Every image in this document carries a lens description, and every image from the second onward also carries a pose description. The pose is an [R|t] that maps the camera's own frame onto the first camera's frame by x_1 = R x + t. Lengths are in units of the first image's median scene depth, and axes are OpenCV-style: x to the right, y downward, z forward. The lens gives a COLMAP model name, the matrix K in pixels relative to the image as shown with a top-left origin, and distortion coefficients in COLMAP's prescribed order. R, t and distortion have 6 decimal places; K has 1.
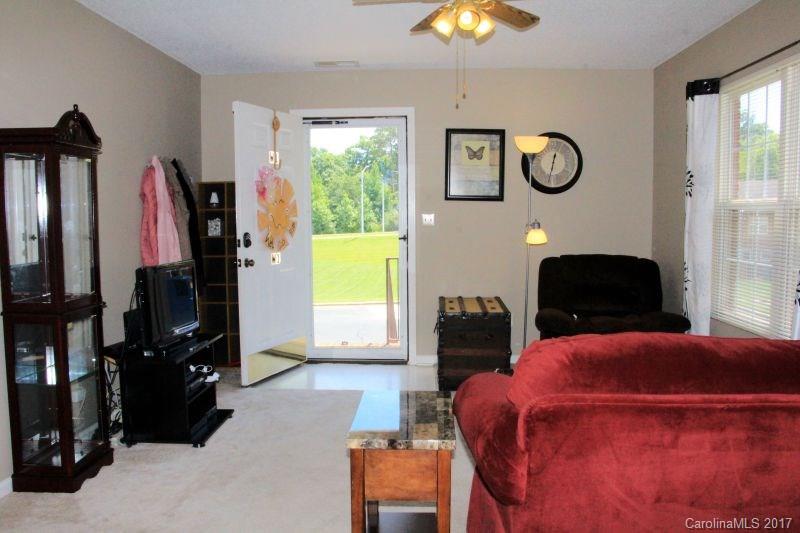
lens RADIAL K [[659.4, 0, 401.5], [0, 659.4, 268.4], [0, 0, 1]] dist [-0.177798, 0.146118]
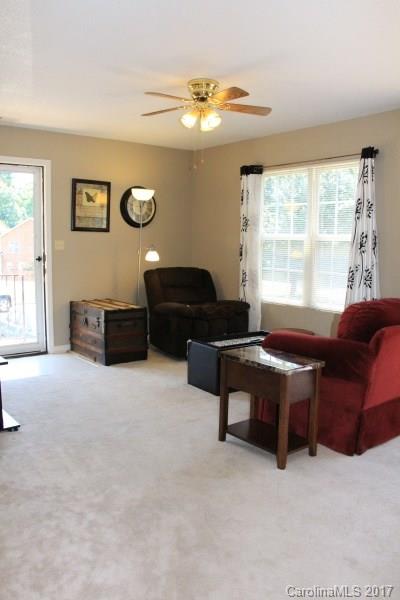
lens RADIAL K [[494.5, 0, 195.8], [0, 494.5, 299.5], [0, 0, 1]] dist [-0.177798, 0.146118]
pose [[0.755721, -0.063021, 0.651854, -0.415757], [0.038841, 0.997920, 0.051447, -0.002789], [-0.653740, -0.013561, 0.756597, 0.058836]]
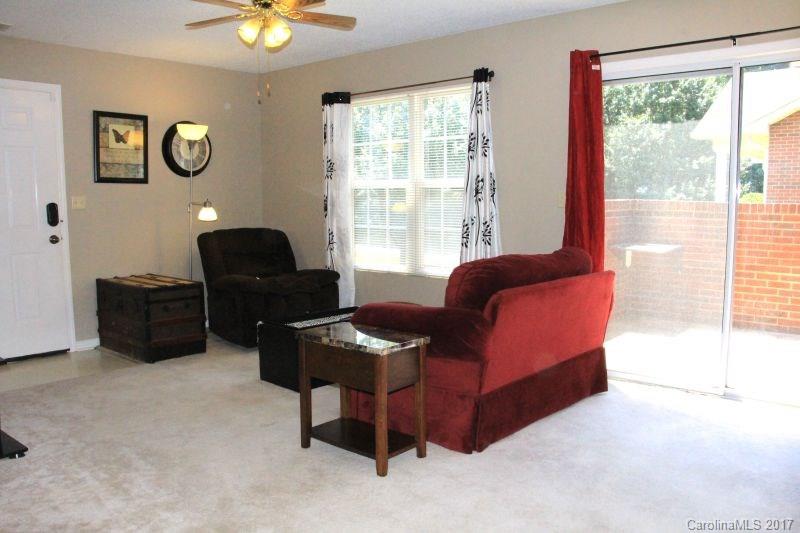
lens RADIAL K [[659.4, 0, 402.8], [0, 659.4, 270.1], [0, 0, 1]] dist [-0.177798, 0.146118]
pose [[0.614946, -0.087357, 0.783715, -0.422406], [0.068311, 0.996010, 0.057420, 0.006039], [-0.785605, 0.018226, 0.618460, 0.033515]]
